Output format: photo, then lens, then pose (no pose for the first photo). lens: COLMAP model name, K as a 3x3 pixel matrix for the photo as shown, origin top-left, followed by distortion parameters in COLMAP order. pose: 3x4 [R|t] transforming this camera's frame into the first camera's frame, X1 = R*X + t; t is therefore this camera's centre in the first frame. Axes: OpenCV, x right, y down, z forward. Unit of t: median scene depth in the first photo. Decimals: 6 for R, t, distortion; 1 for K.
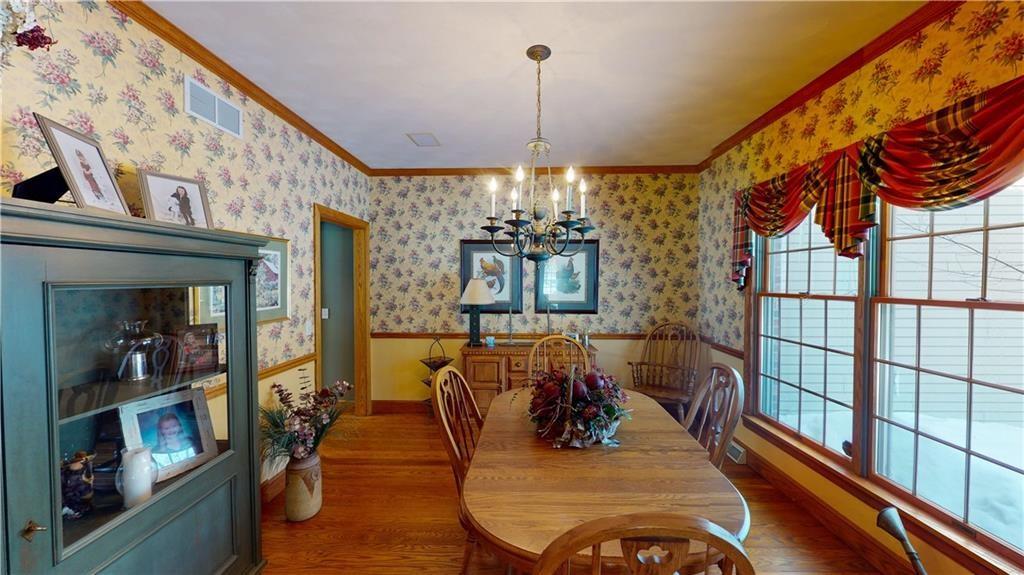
lens RADIAL K [[372.0, 0, 512.4], [0, 372.0, 289.1], [0, 0, 1]] dist [0.001906, -0.000026]
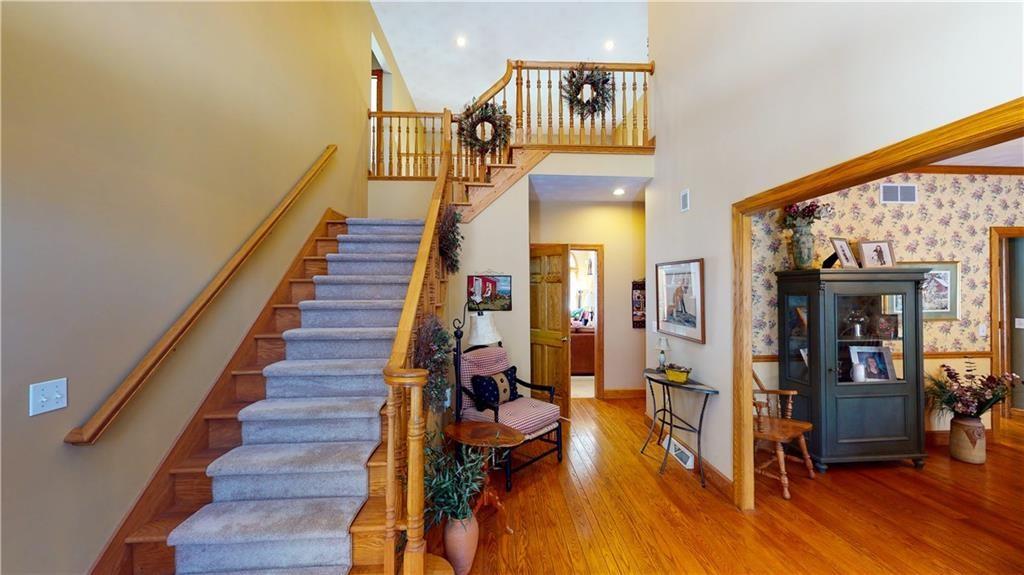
lens RADIAL K [[372.0, 0, 514.8], [0, 372.0, 289.1], [0, 0, 1]] dist [0.001906, -0.000026]
pose [[0.092418, -0.006179, -0.995701, 0.759127], [-0.017373, 0.999819, -0.007817, 0.008597], [0.995569, 0.018020, 0.092294, -0.924752]]
